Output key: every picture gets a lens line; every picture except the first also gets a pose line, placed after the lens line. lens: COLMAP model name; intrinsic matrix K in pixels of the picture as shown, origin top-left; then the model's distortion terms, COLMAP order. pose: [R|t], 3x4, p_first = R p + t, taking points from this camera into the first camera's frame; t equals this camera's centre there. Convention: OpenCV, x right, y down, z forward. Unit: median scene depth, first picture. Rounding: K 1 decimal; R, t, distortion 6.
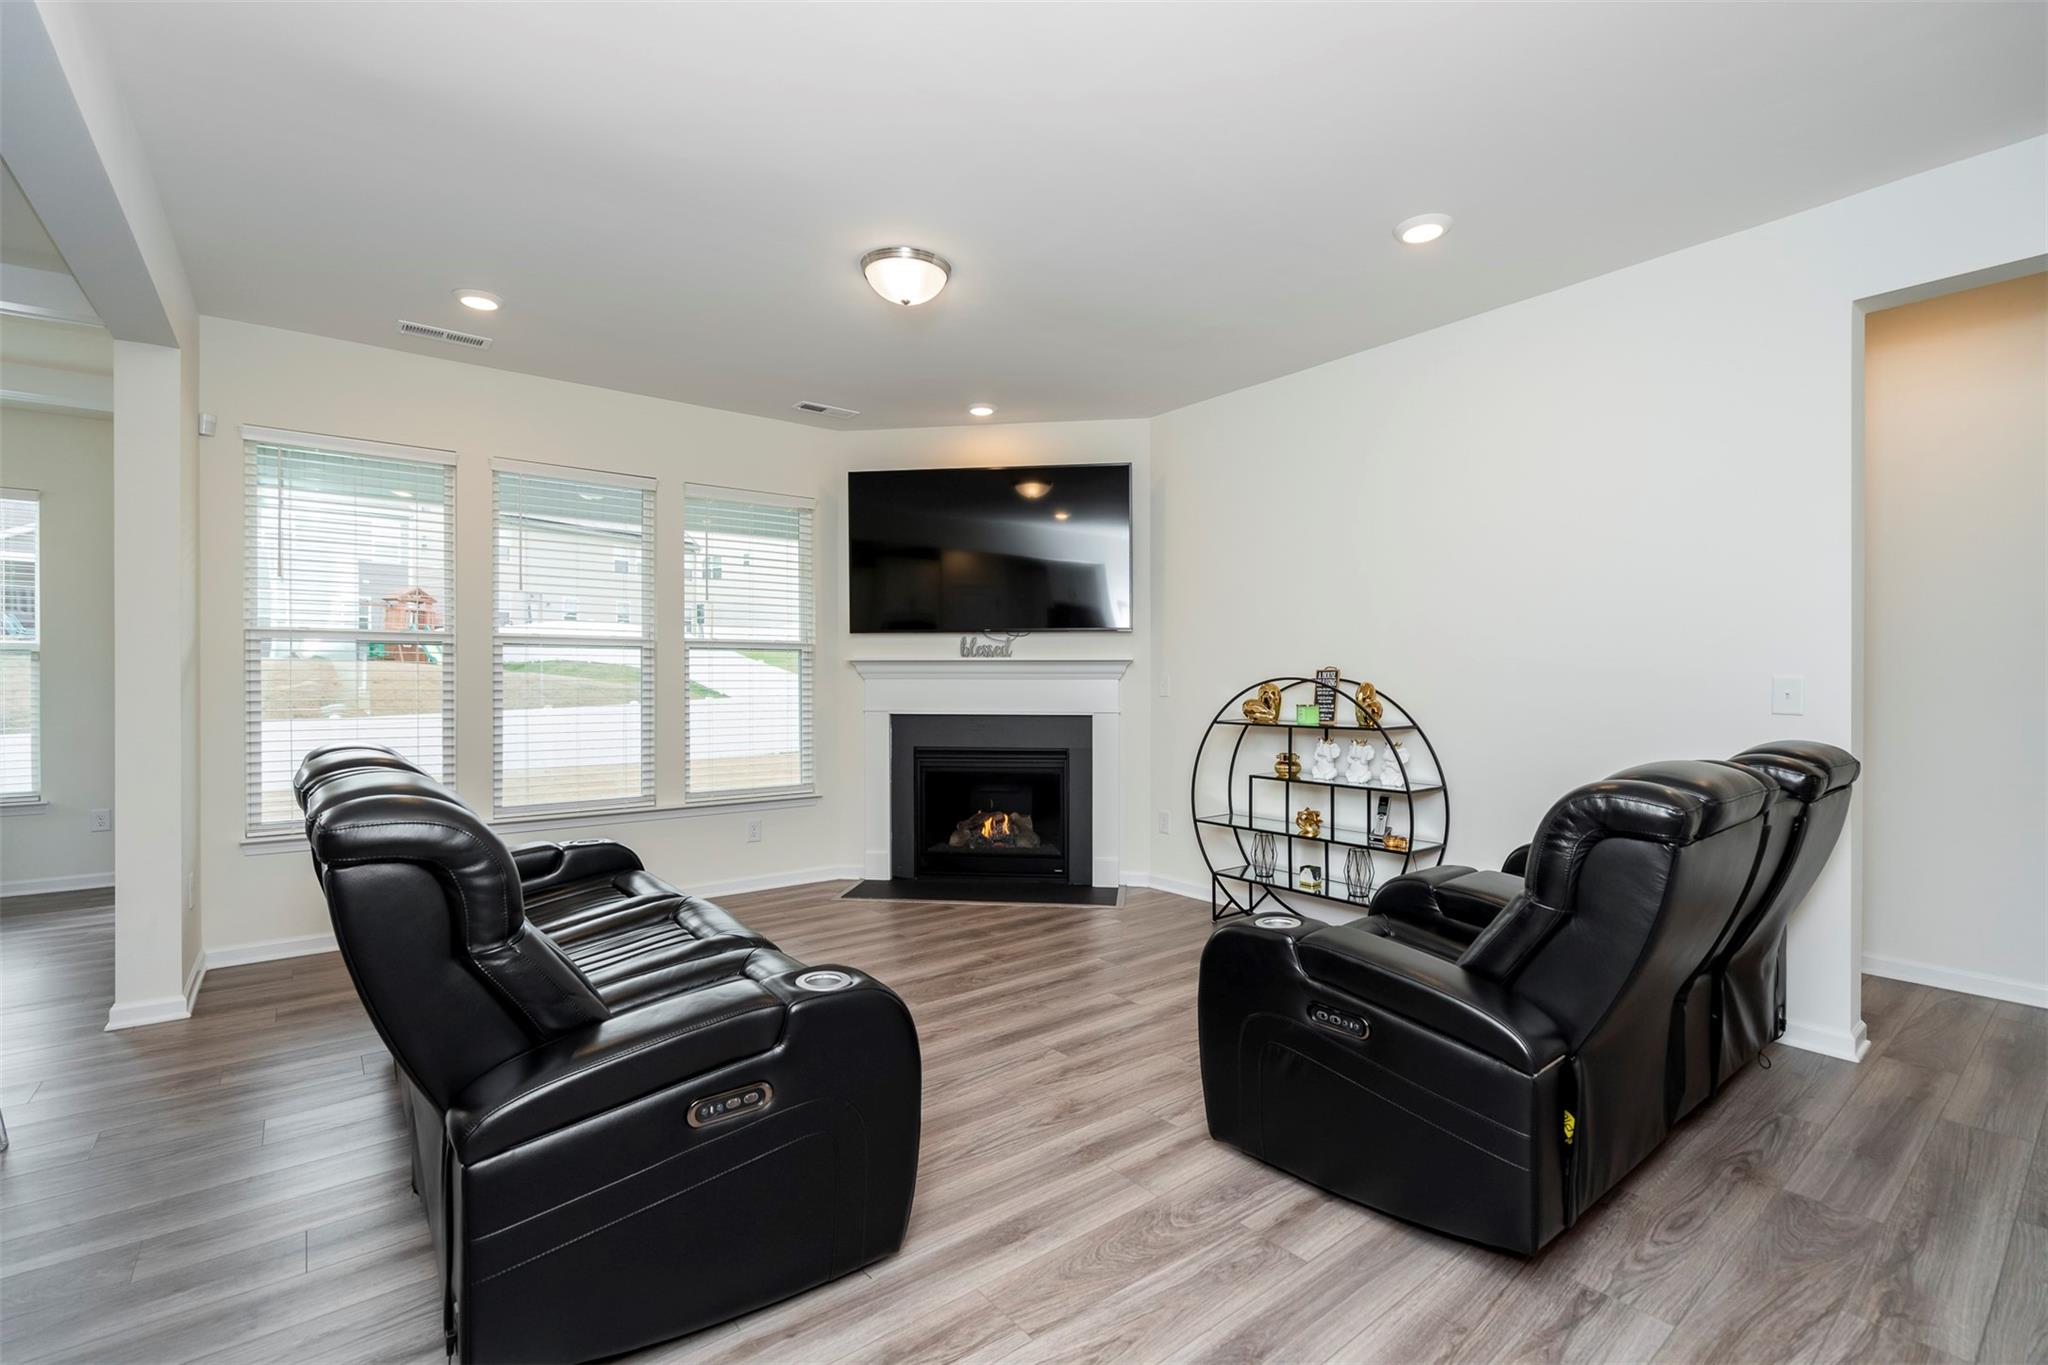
lens RADIAL K [[924.3, 0, 1020.5], [0, 924.3, 686.3], [0, 0, 1]] dist [-0.002942, 0.000483]
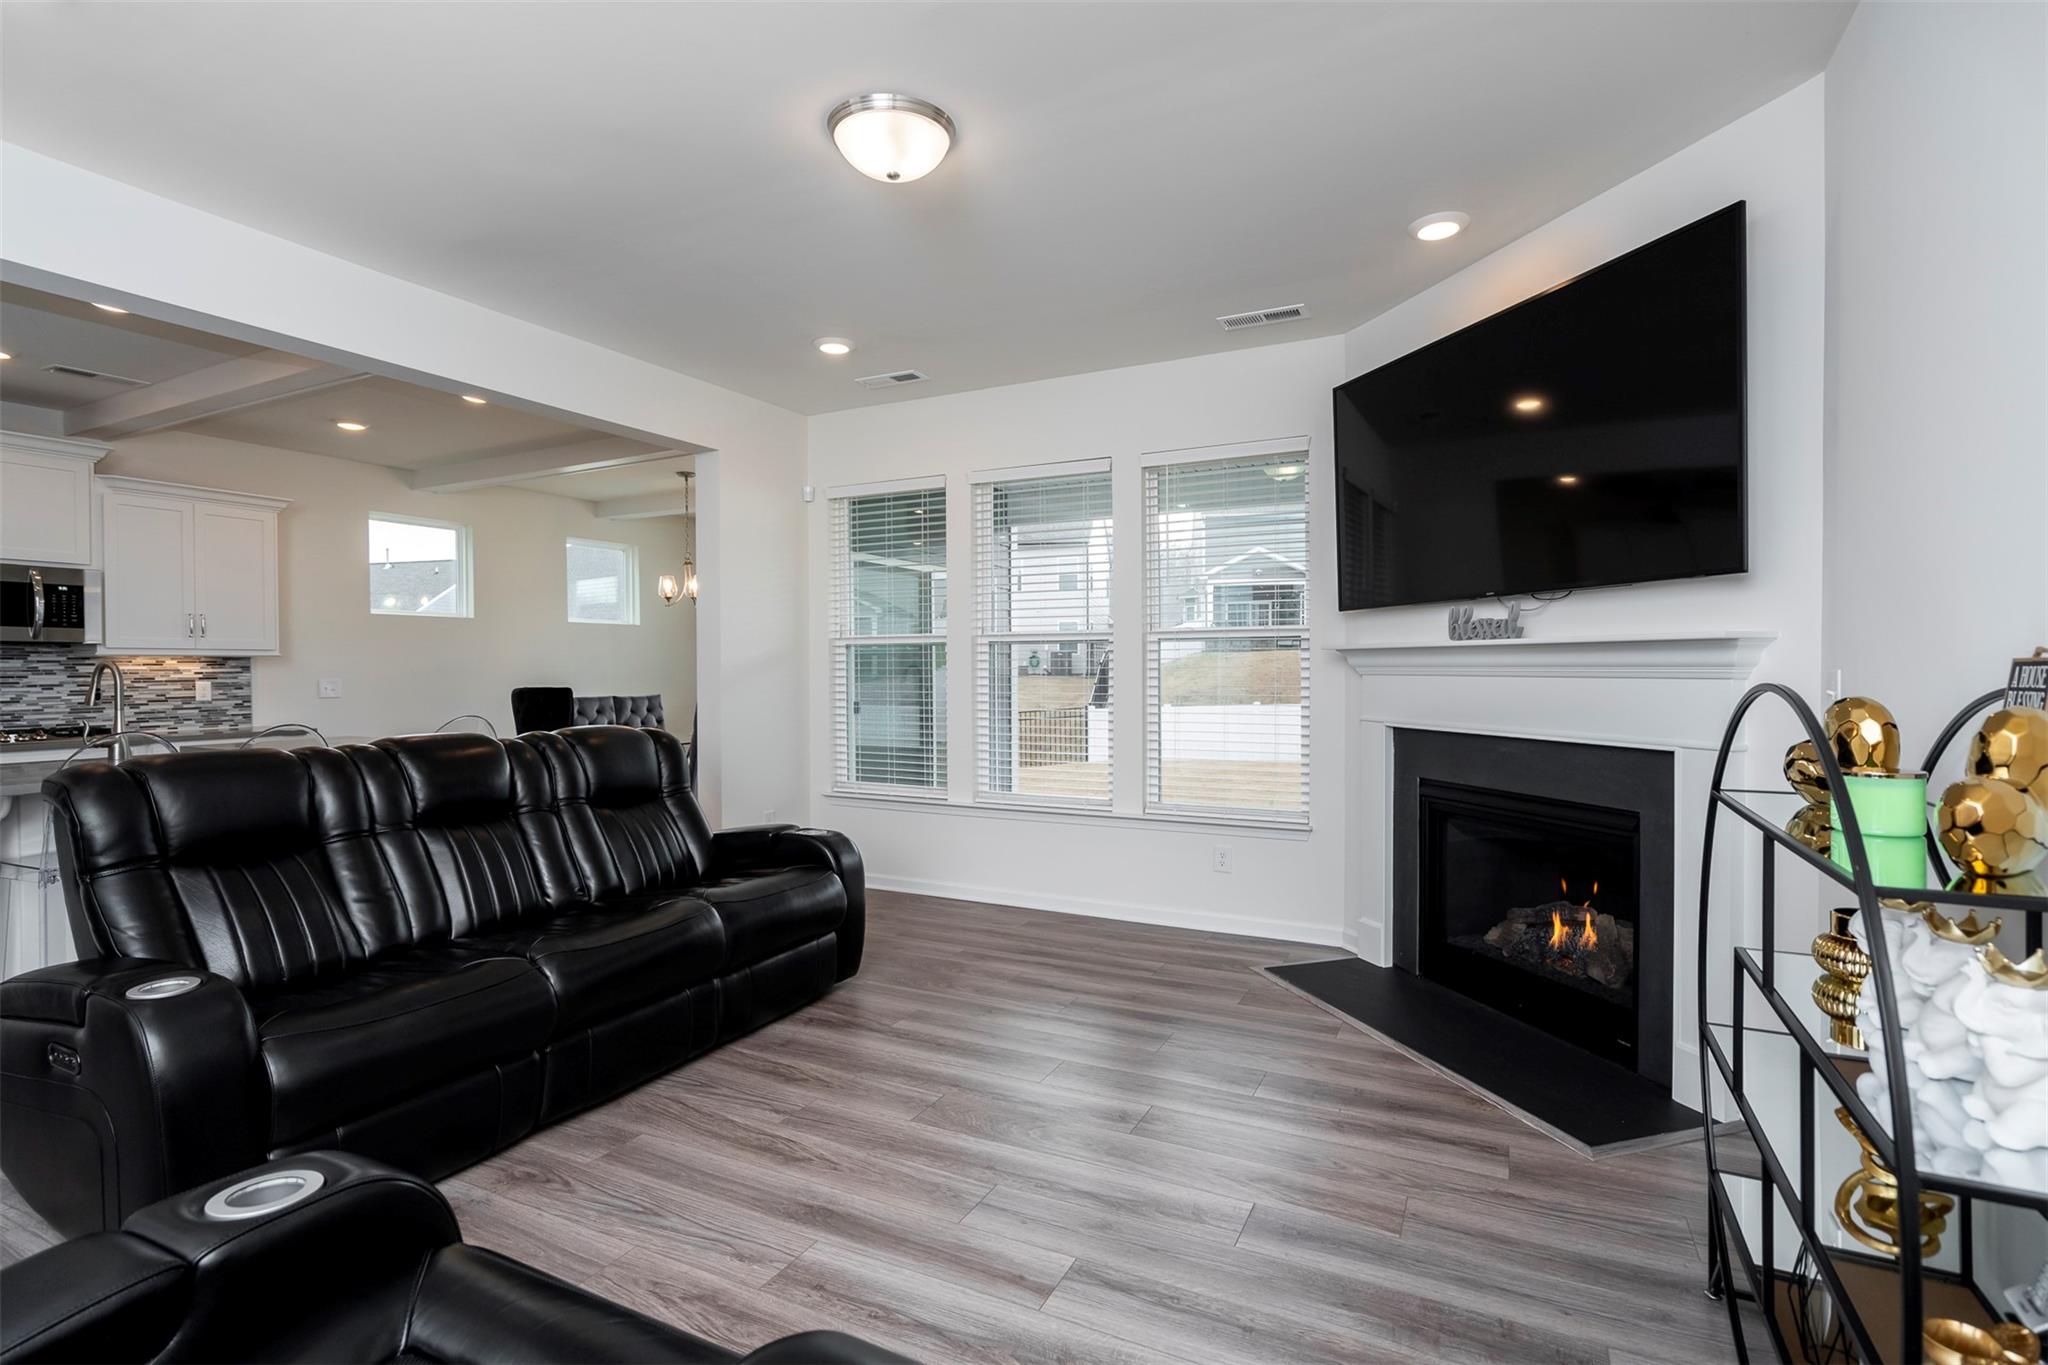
lens RADIAL K [[903.6, 0, 1020.8], [0, 903.6, 687.0], [0, 0, 1]] dist [-0.018048, 0.008441]
pose [[0.427755, 0.011689, -0.903819, 0.567510], [-0.009161, 0.999921, 0.008596, -0.004684], [0.903848, 0.004603, 0.427828, 0.771715]]
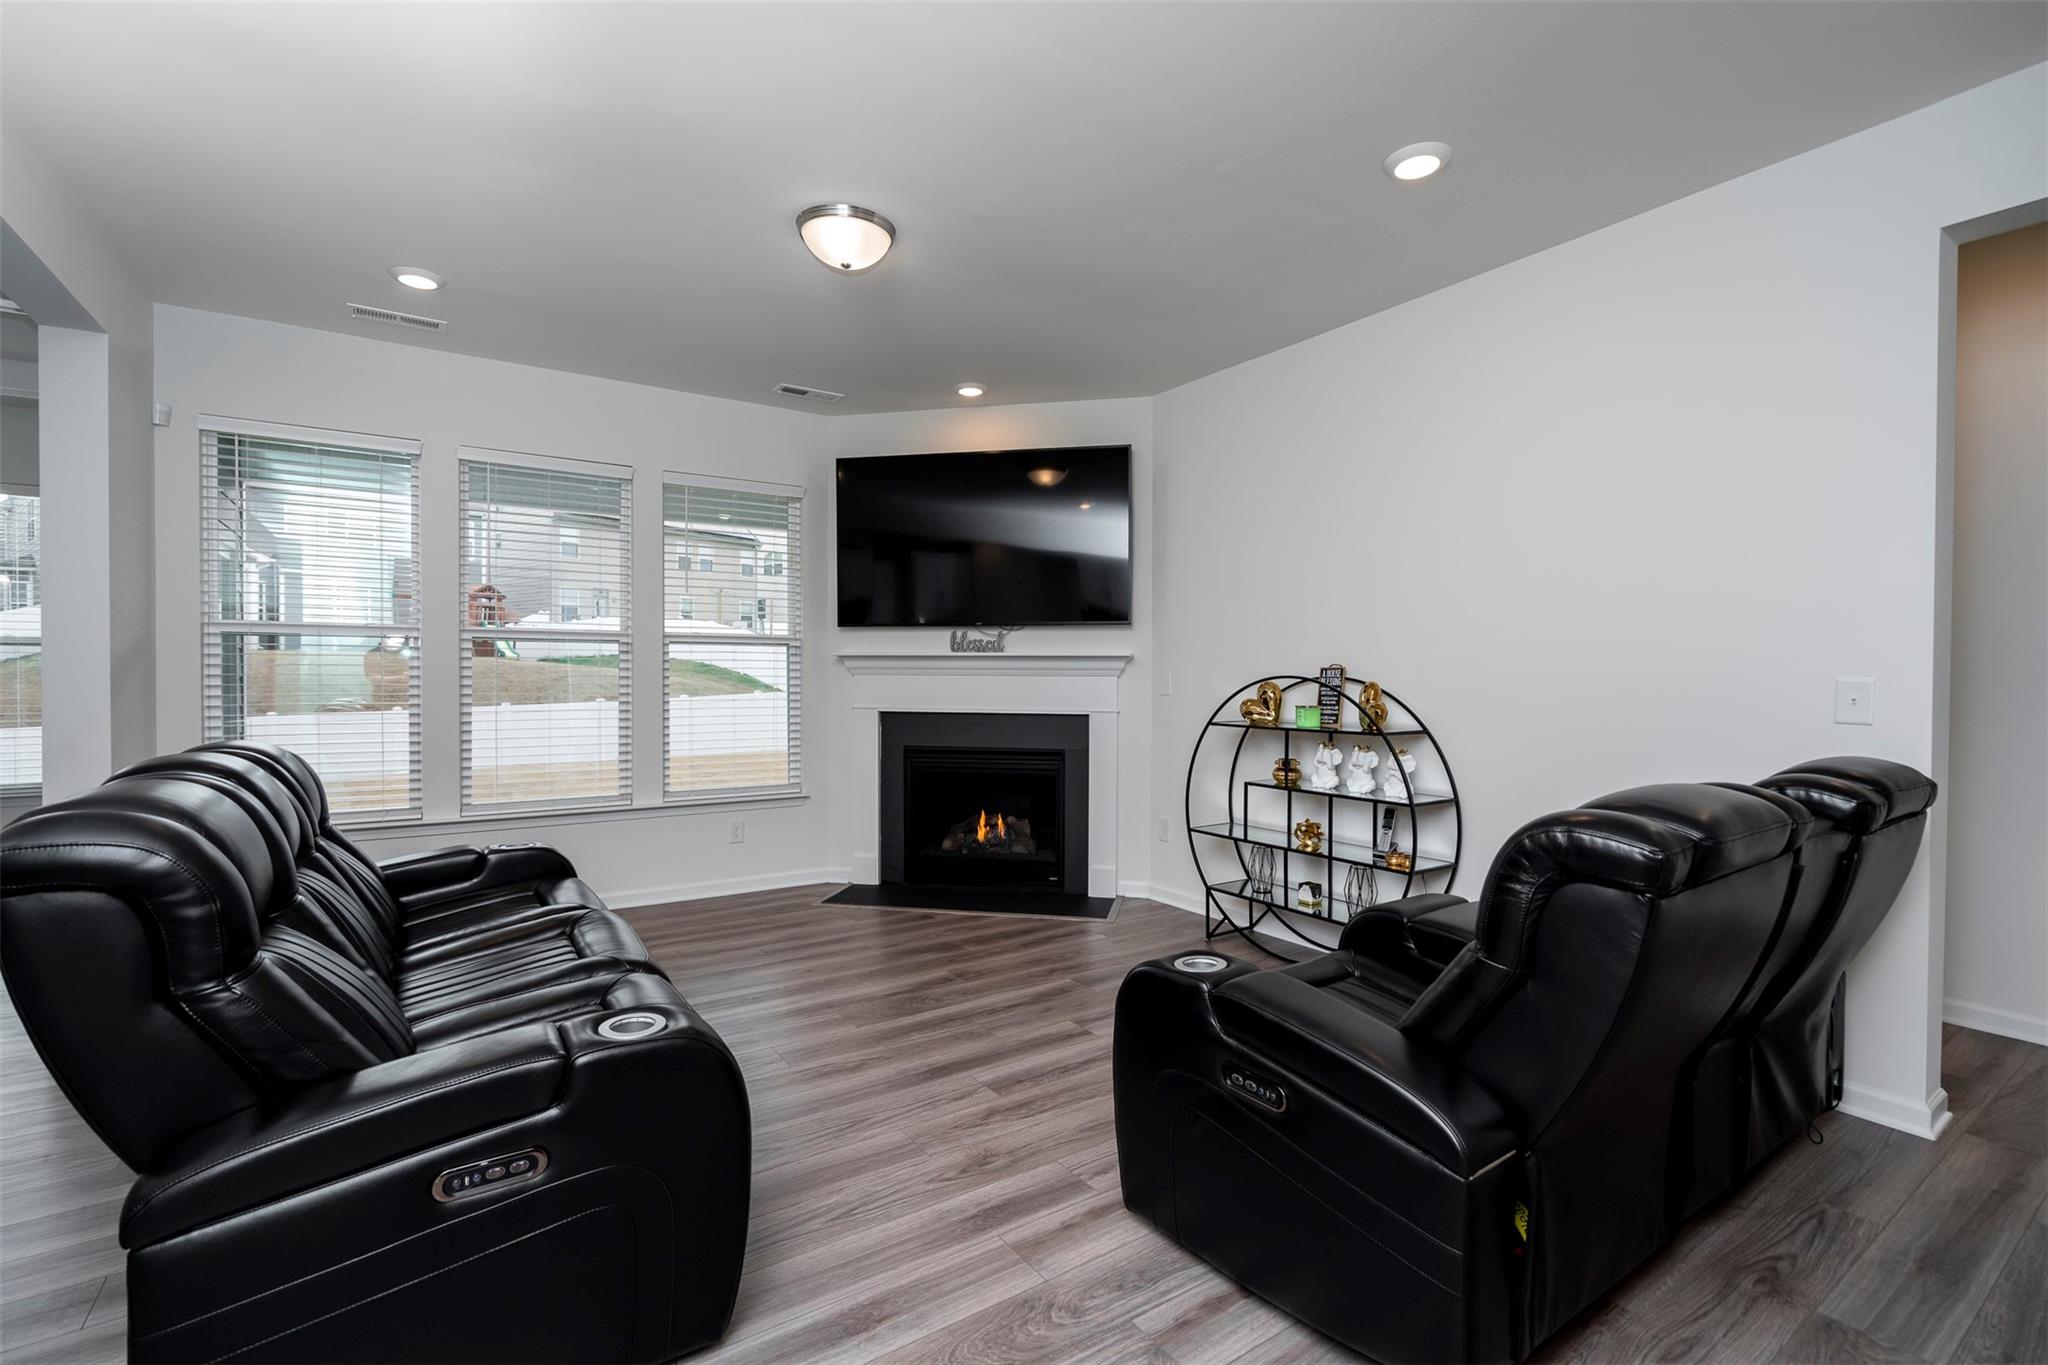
lens RADIAL K [[924.5, 0, 1015.6], [0, 924.5, 688.9], [0, 0, 1]] dist [-0.001846, -0.000145]
pose [[0.997396, 0.006299, -0.071848, 0.111800], [-0.005726, 0.999950, 0.008178, -0.003298], [0.071896, -0.007745, 0.997382, 0.090042]]
